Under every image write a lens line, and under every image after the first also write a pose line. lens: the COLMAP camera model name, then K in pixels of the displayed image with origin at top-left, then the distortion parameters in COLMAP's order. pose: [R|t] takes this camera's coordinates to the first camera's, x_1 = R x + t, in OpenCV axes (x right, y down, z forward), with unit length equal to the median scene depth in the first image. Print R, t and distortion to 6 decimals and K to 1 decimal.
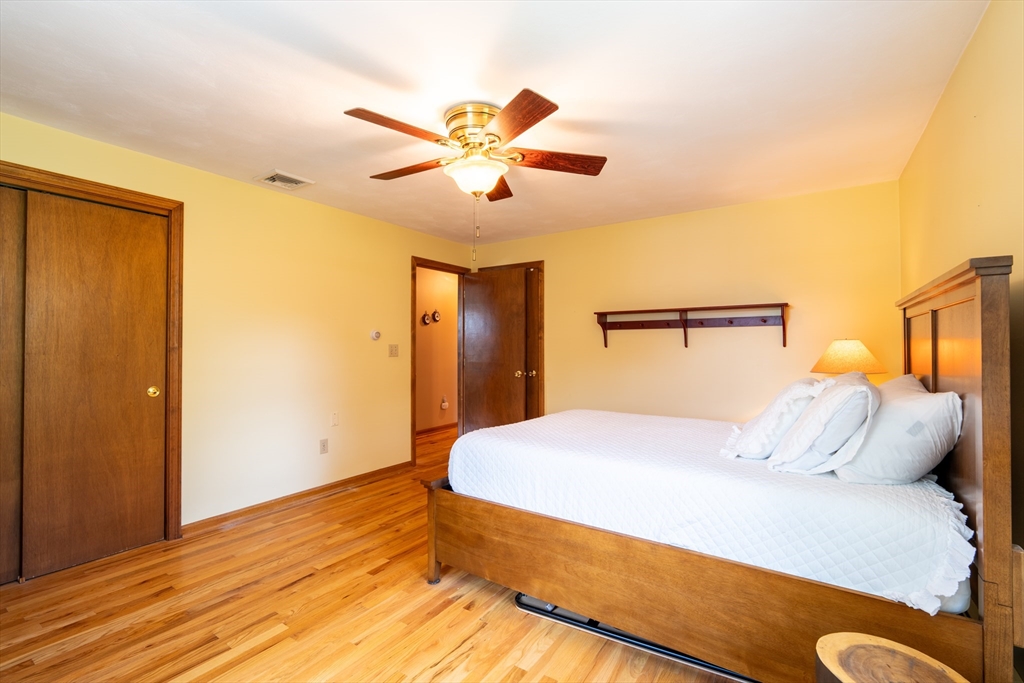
lens RADIAL K [[454.5, 0, 506.8], [0, 454.5, 344.4], [0, 0, 1]] dist [-0.012172, 0.002541]
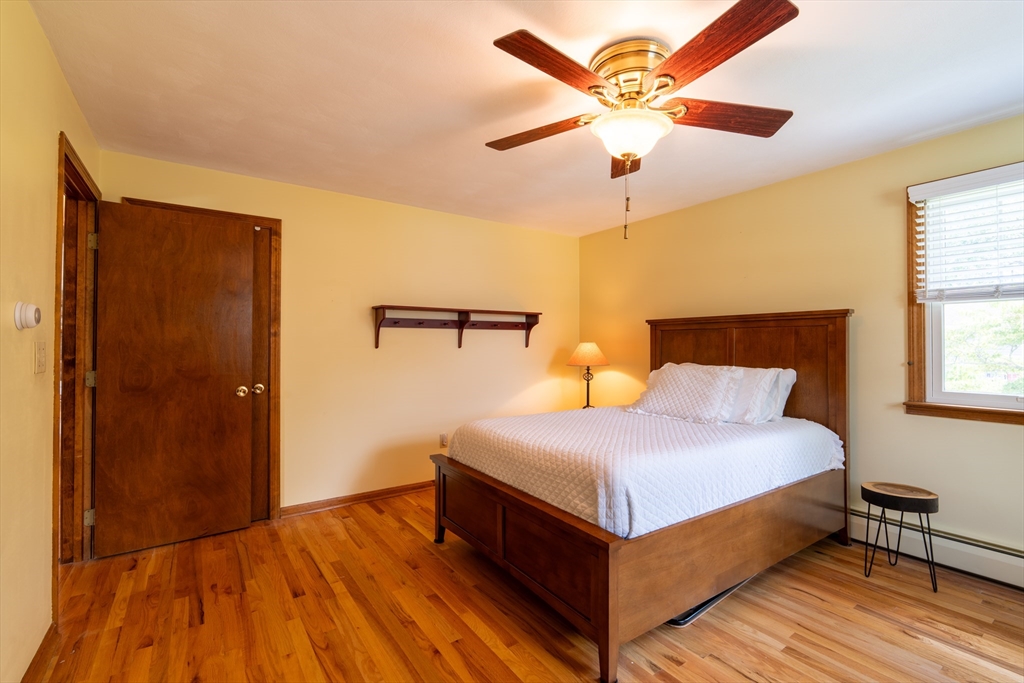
lens RADIAL K [[454.5, 0, 516.7], [0, 454.5, 341.9], [0, 0, 1]] dist [-0.012172, 0.002541]
pose [[0.348261, 0.008929, 0.937355, -0.518362], [-0.006134, 0.999955, -0.007246, -0.000186], [-0.937377, -0.003227, 0.348300, 0.527828]]
